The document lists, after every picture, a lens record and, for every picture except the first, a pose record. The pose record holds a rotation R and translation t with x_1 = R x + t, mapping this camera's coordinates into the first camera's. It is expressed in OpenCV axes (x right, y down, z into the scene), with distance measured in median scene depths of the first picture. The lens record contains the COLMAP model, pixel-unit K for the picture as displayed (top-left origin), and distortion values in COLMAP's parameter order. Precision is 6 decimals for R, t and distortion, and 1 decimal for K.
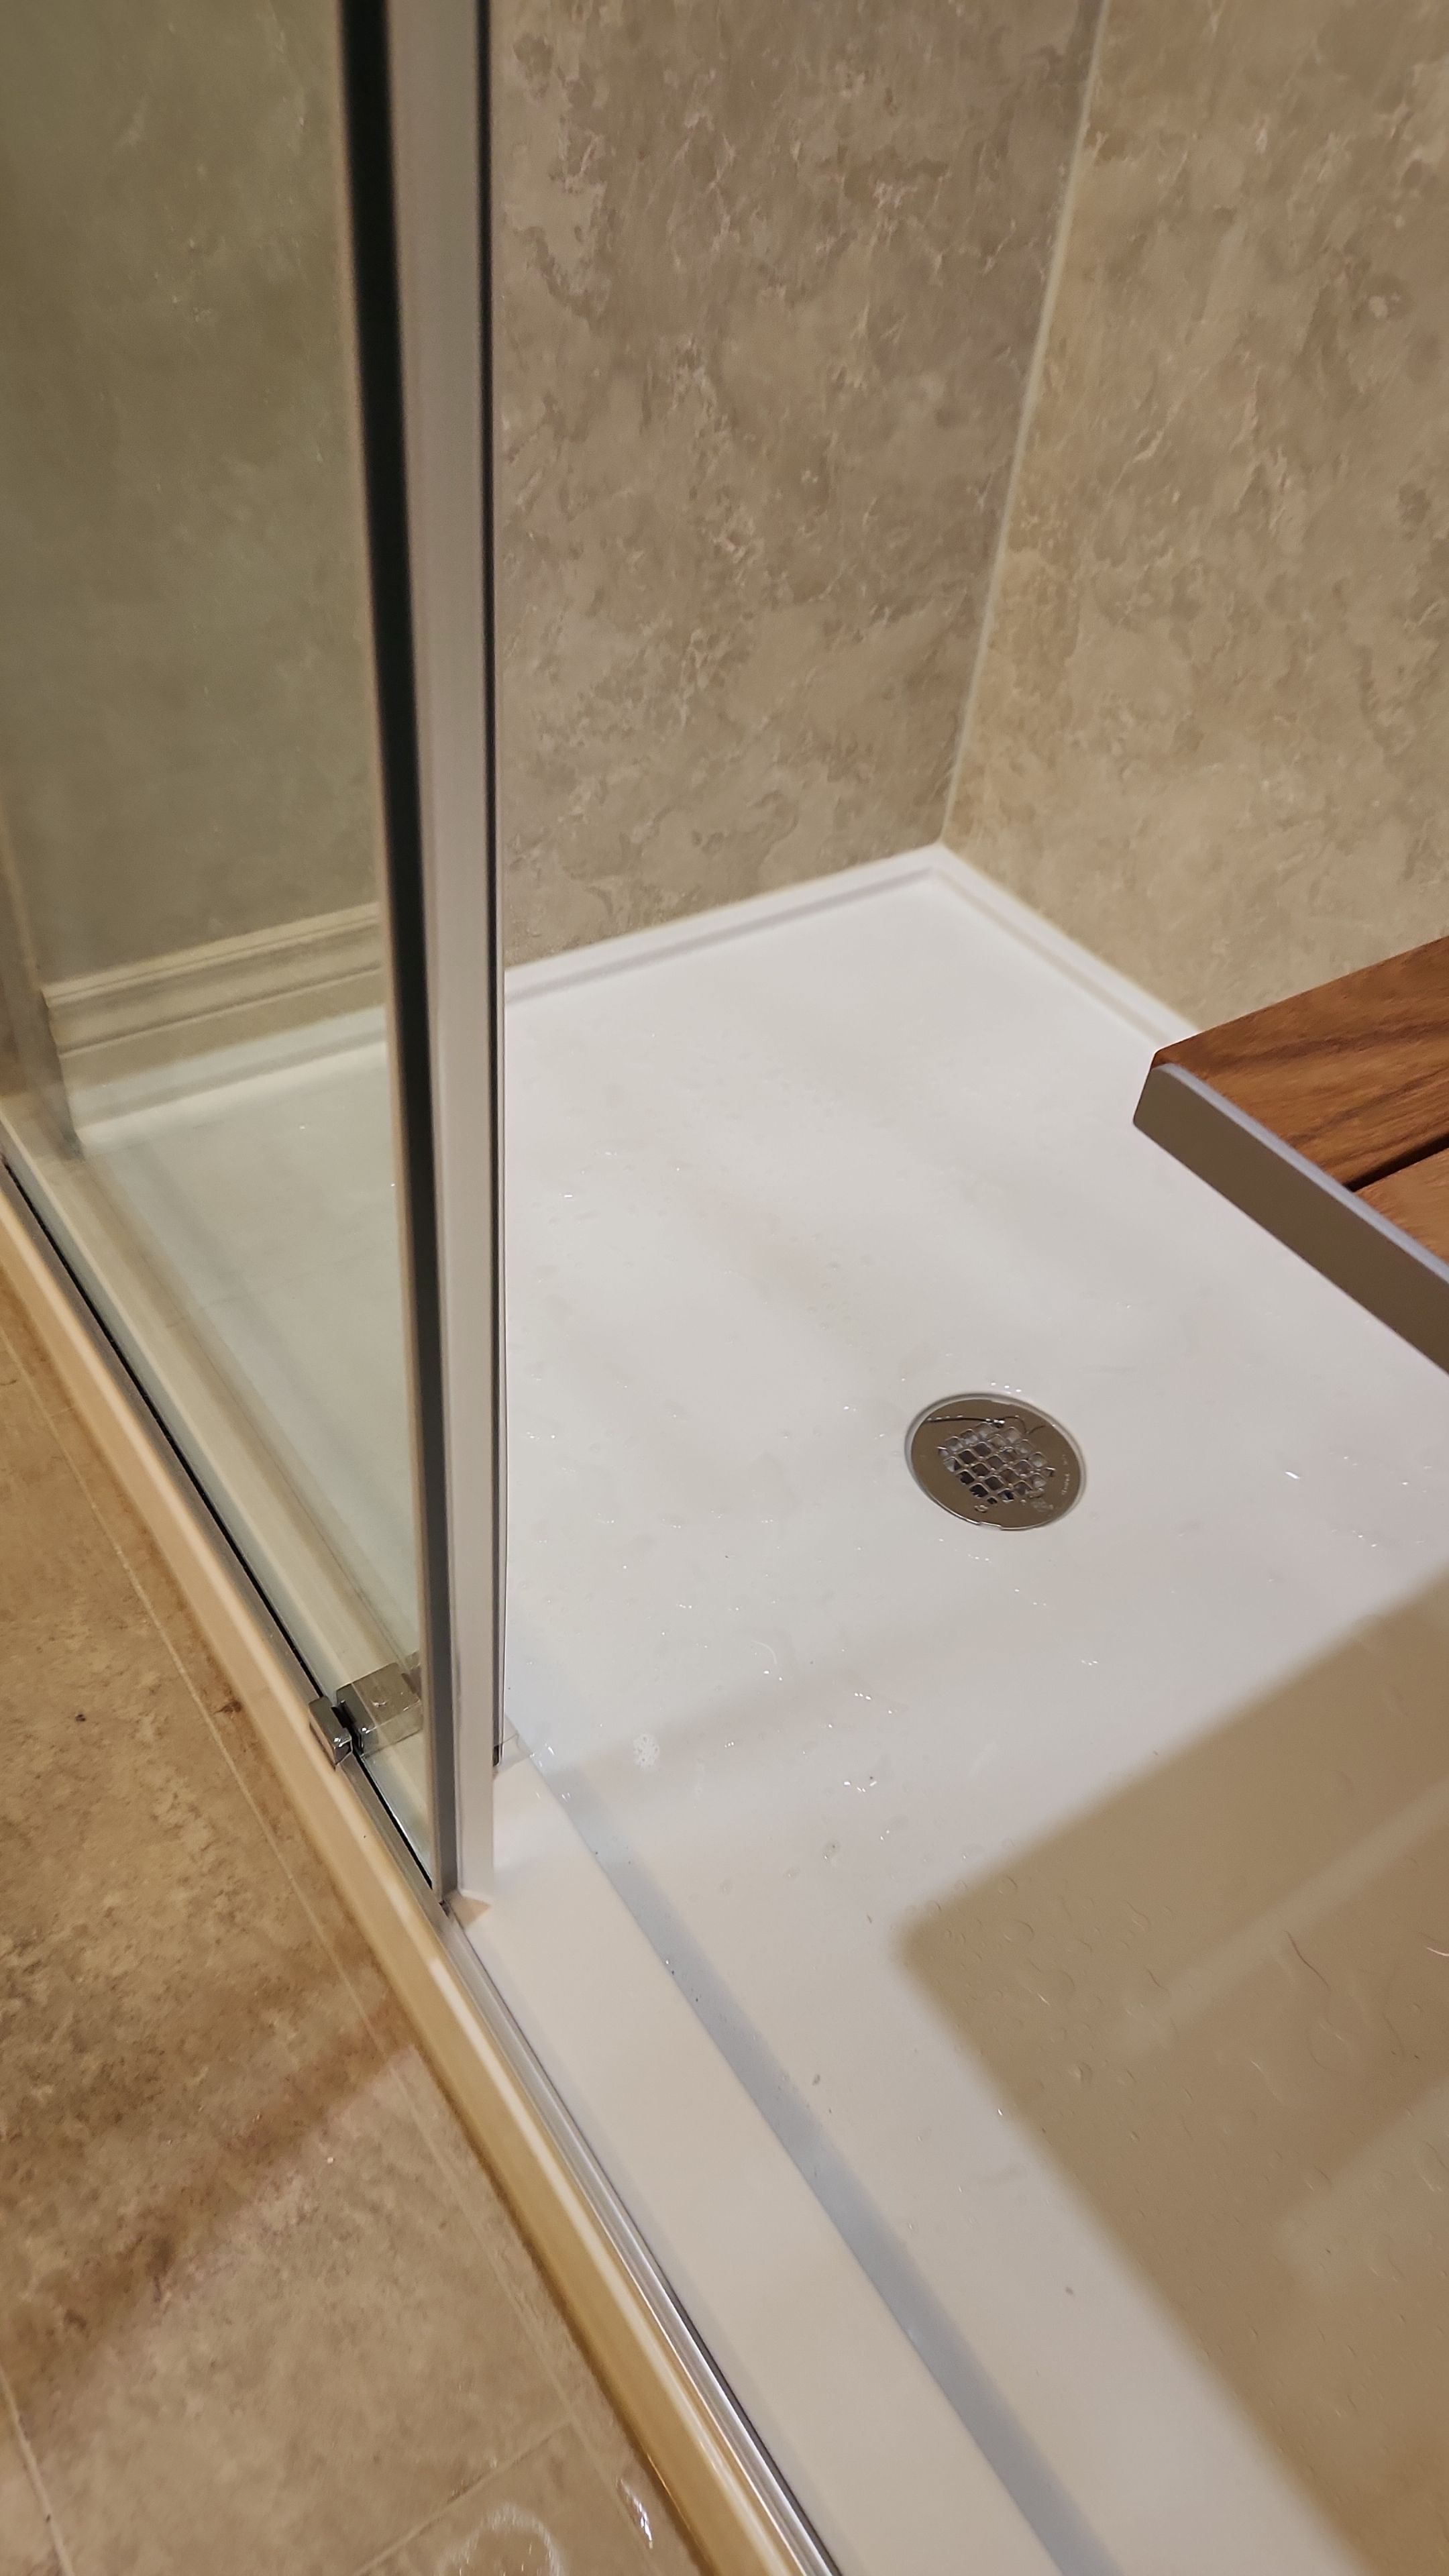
lens RADIAL K [[1739.3, 0, 751.1], [0, 1739.3, 1248.1], [0, 0, 1]] dist [0.030519, -0.025381]
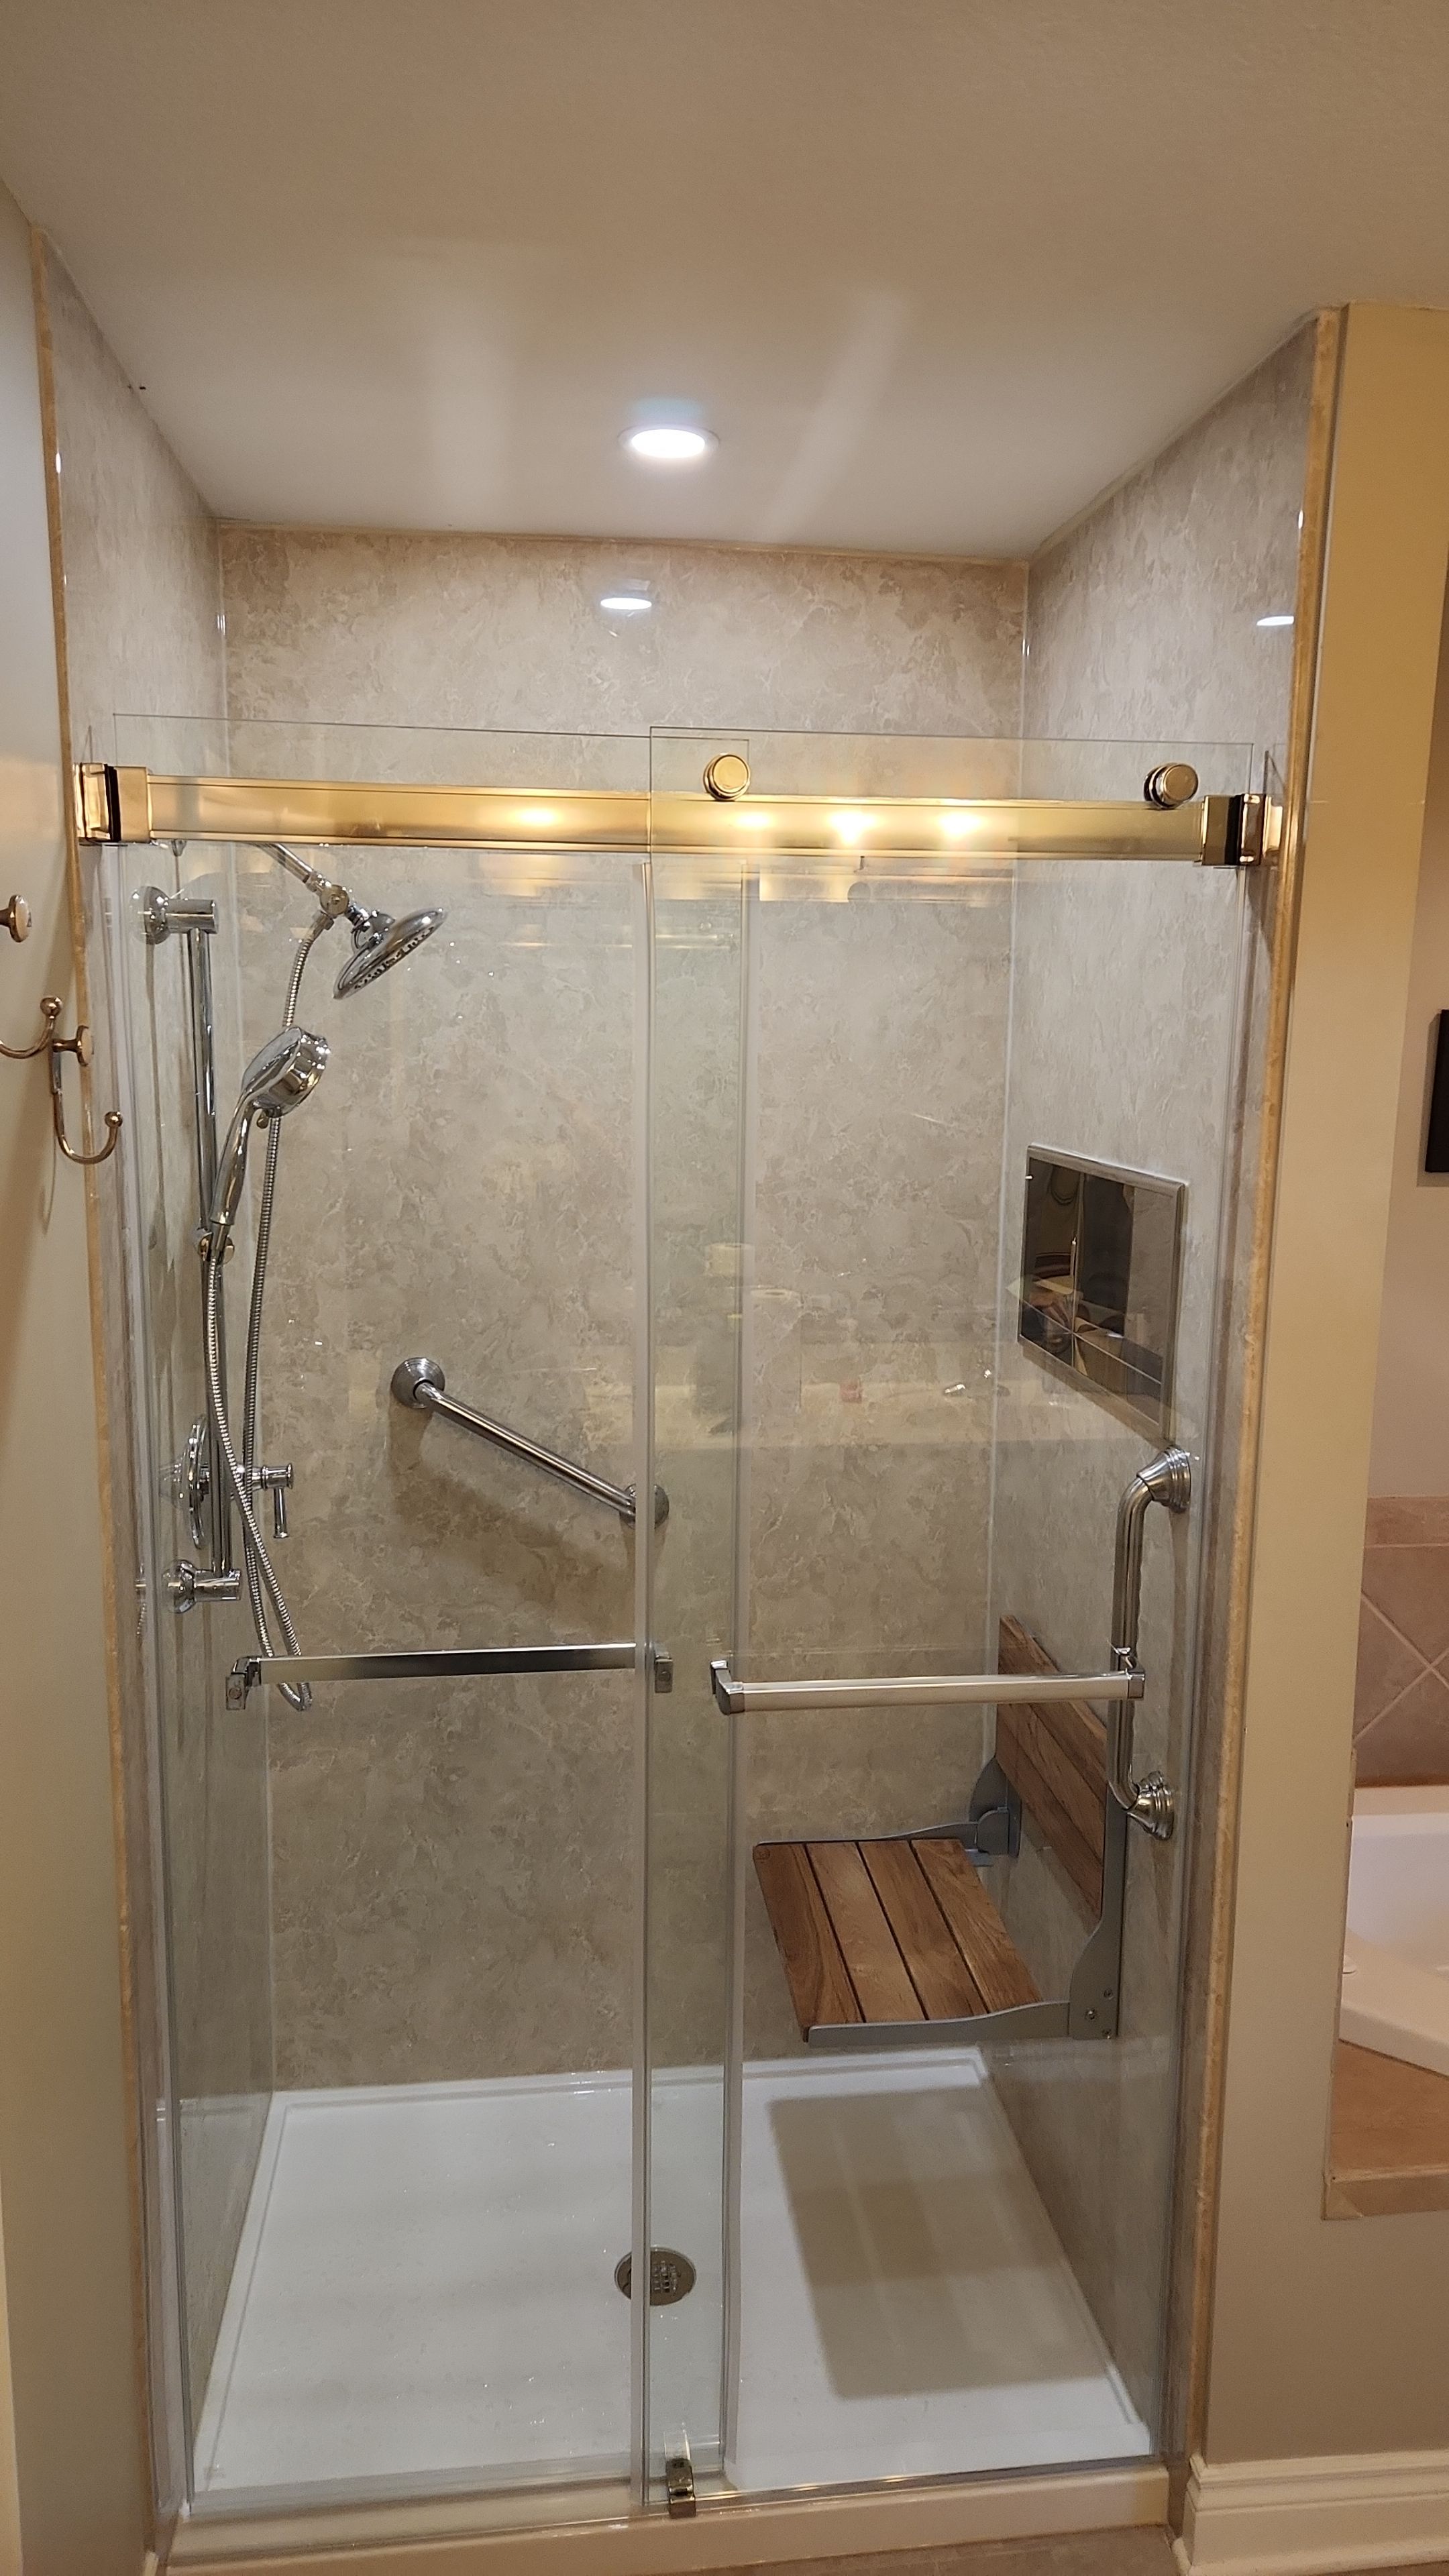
lens RADIAL K [[1712.3, 0, 734.5], [0, 1712.3, 1318.4], [0, 0, 1]] dist [0.077479, -0.070179]
pose [[0.470788, -0.240162, 0.848929, -1.363551], [0.615105, 0.779153, -0.120695, -0.483963], [-0.632459, 0.579002, 0.514540, -0.897474]]
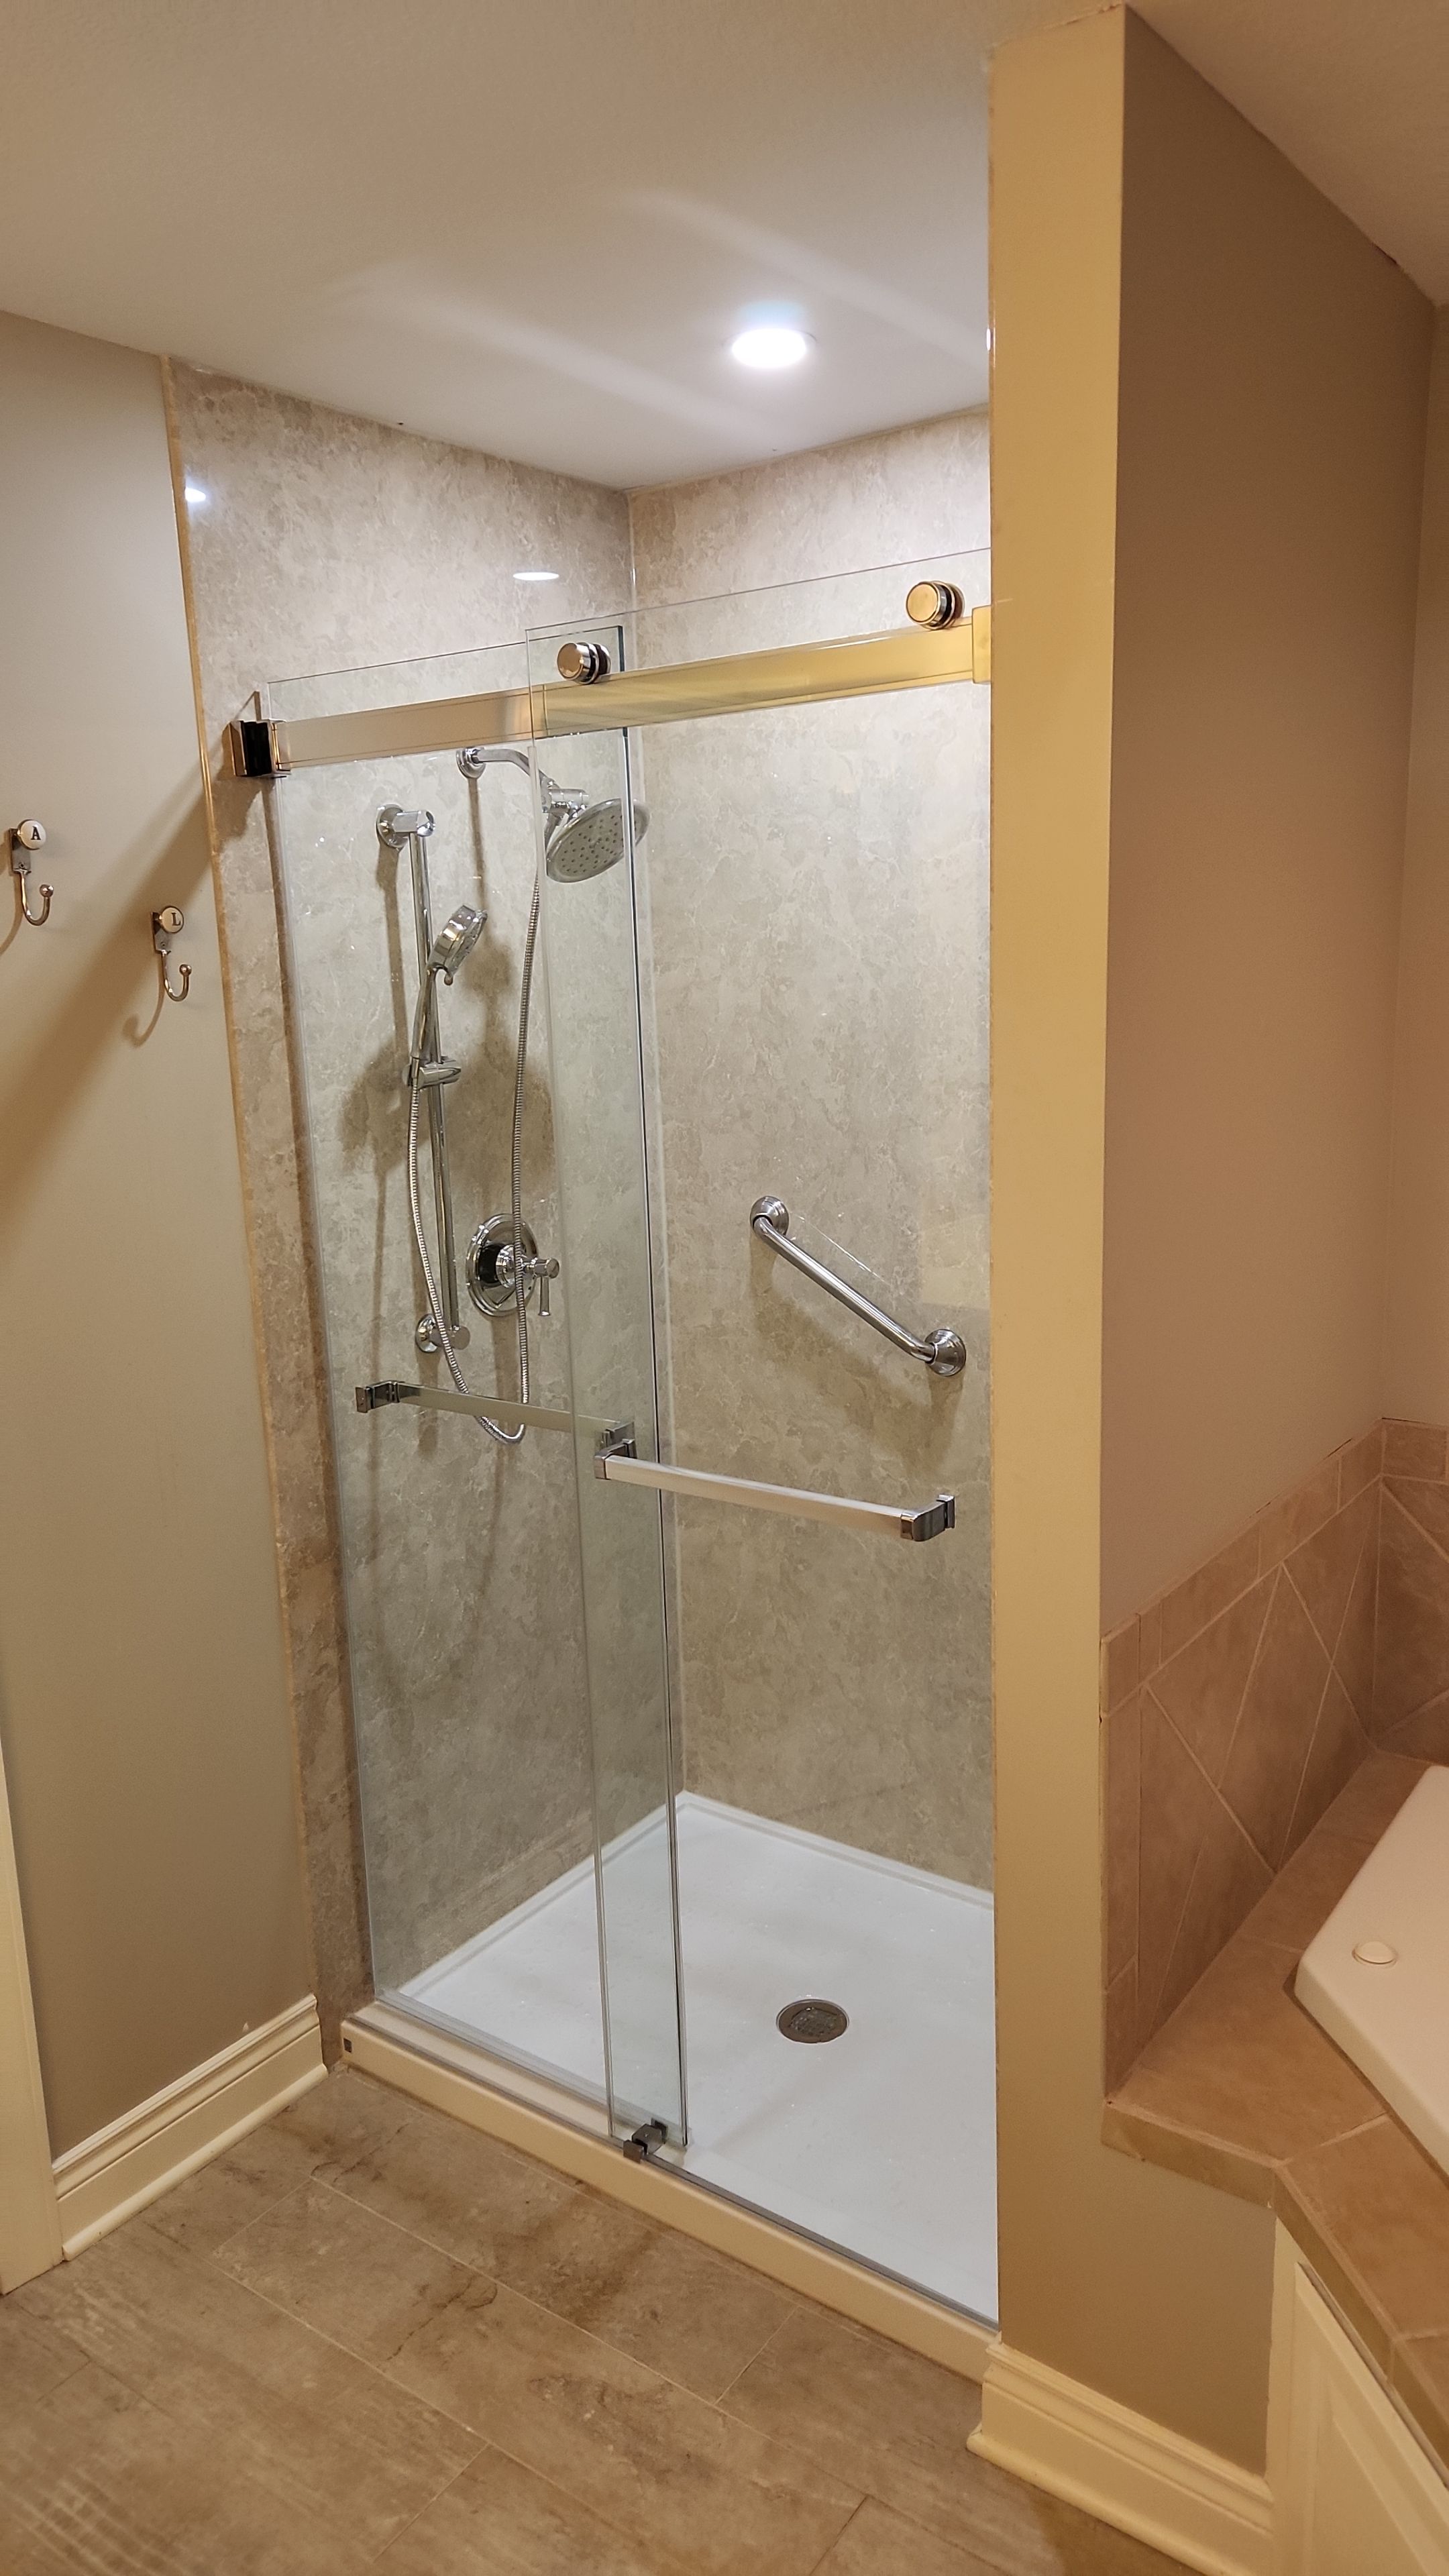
lens RADIAL K [[1704.4, 0, 732.8], [0, 1704.4, 1303.8], [0, 0, 1]] dist [0.079694, -0.069055]
pose [[0.936406, -0.190018, 0.295021, -0.485286], [0.310626, 0.839973, -0.444922, 0.312023], [-0.163267, 0.508269, 0.845581, -1.547655]]
